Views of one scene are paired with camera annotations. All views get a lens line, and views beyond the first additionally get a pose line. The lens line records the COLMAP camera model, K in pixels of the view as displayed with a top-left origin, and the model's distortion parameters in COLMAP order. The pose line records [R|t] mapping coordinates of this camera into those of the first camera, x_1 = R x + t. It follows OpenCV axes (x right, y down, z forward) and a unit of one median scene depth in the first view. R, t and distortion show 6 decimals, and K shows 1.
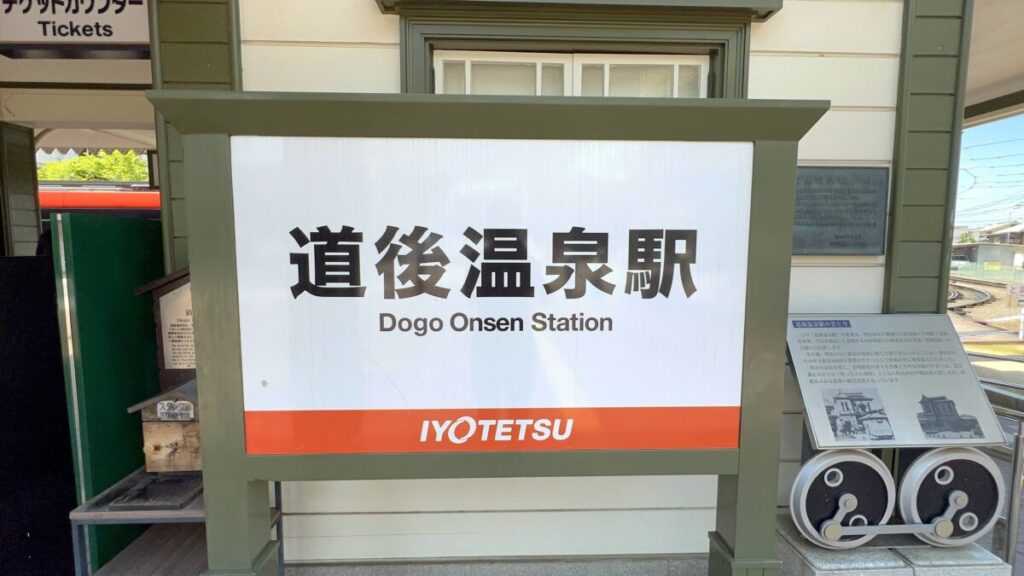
lens RADIAL K [[469.3, 0, 512.0], [0, 469.3, 288.0], [0, 0, 1]] dist [-0.000545, 0.000132]
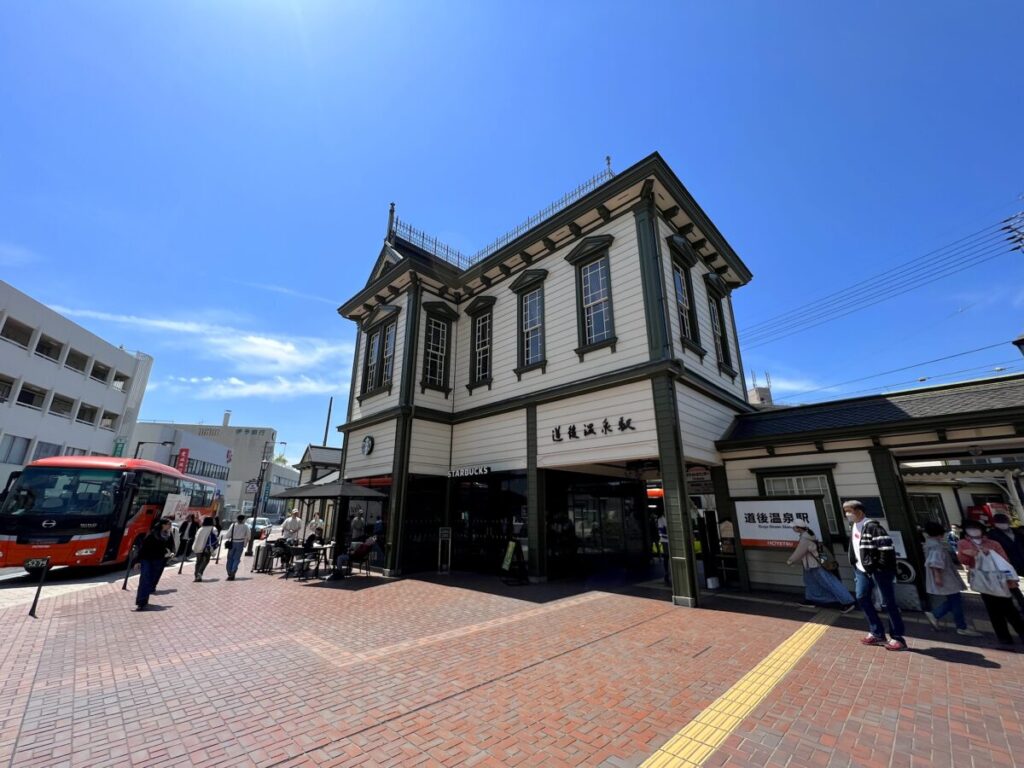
lens RADIAL K [[410.6, 0, 514.7], [0, 410.6, 385.3], [0, 0, 1]] dist [-0.002753, -0.000202]
pose [[0.688363, -0.220453, -0.691054, 2.003323], [-0.059314, 0.932400, -0.356528, 0.523262], [0.722937, 0.286410, 0.628754, -6.408808]]
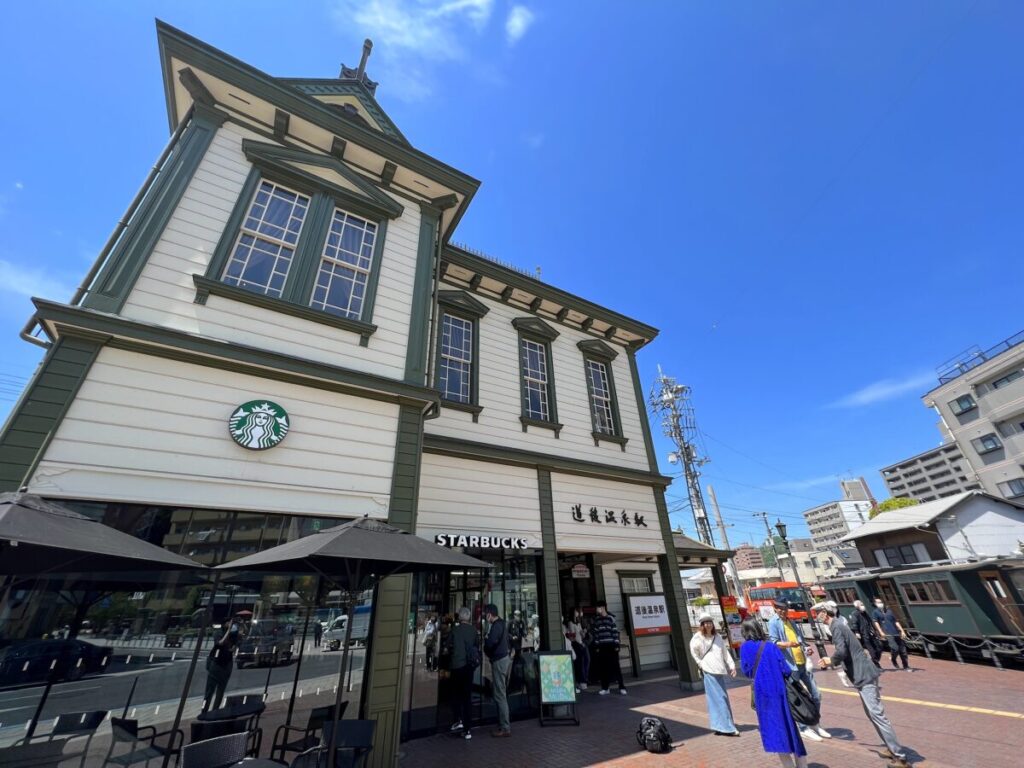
lens RADIAL K [[409.0, 0, 512.1], [0, 409.0, 385.7], [0, 0, 1]] dist [-0.001327, 0.000153]
pose [[0.875772, 0.200412, 0.439156, -7.282141], [0.078769, 0.838221, -0.539611, 0.405326], [-0.476254, 0.507169, 0.718305, -6.189342]]
